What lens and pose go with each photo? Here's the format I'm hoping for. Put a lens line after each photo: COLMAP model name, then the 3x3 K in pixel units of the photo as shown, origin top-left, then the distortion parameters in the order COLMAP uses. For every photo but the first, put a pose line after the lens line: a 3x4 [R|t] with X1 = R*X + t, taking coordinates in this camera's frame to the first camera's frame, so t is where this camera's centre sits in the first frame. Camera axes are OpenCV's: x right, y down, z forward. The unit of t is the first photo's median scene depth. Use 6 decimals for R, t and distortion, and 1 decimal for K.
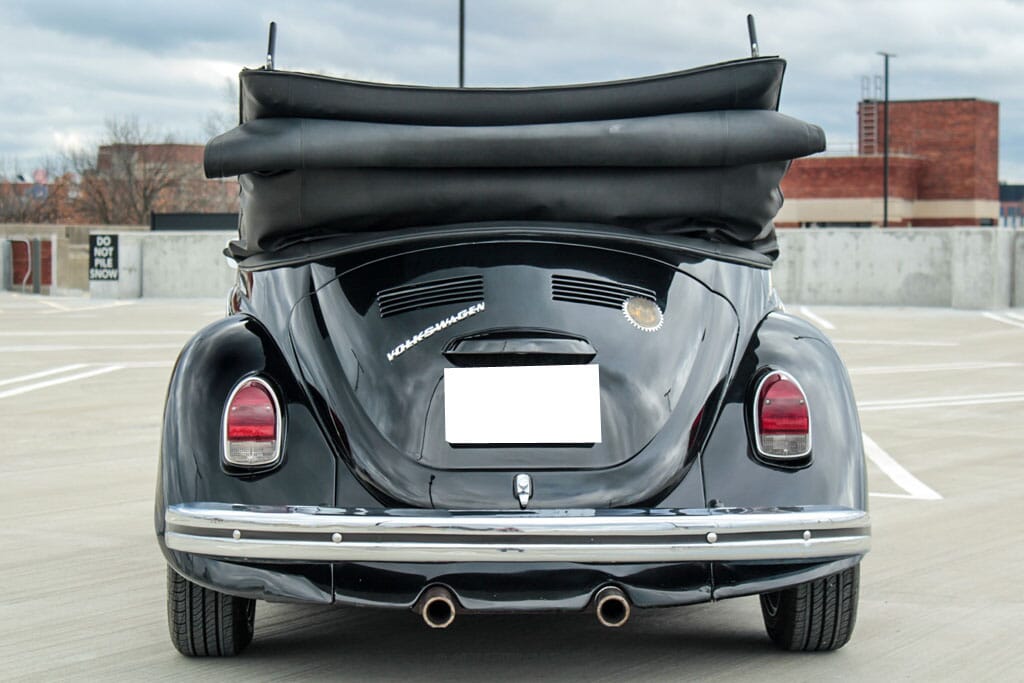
lens RADIAL K [[2219.5, 0, 511.3], [0, 2219.5, 339.8], [0, 0, 1]] dist [0.024000, 0.000000]
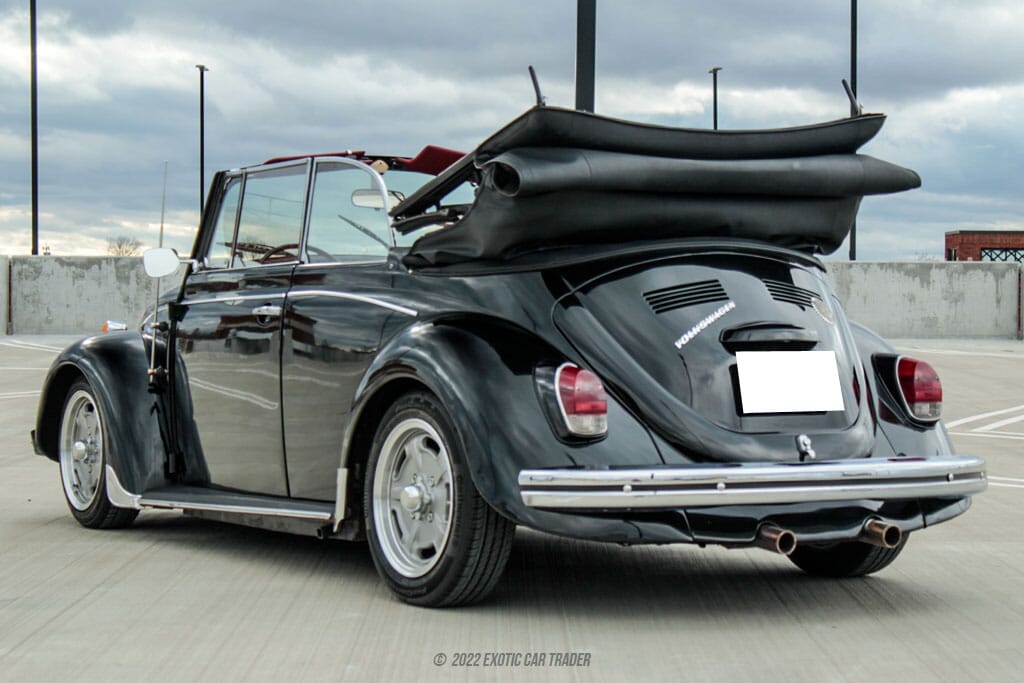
lens RADIAL K [[2231.7, 0, 512.3], [0, 2231.7, 340.5], [0, 0, 1]] dist [-0.010672, 0.000000]
pose [[0.880619, -0.004379, 0.473805, -0.717421], [0.010565, 0.999890, -0.010396, 0.017075], [-0.473707, 0.014161, 0.880568, -0.048154]]
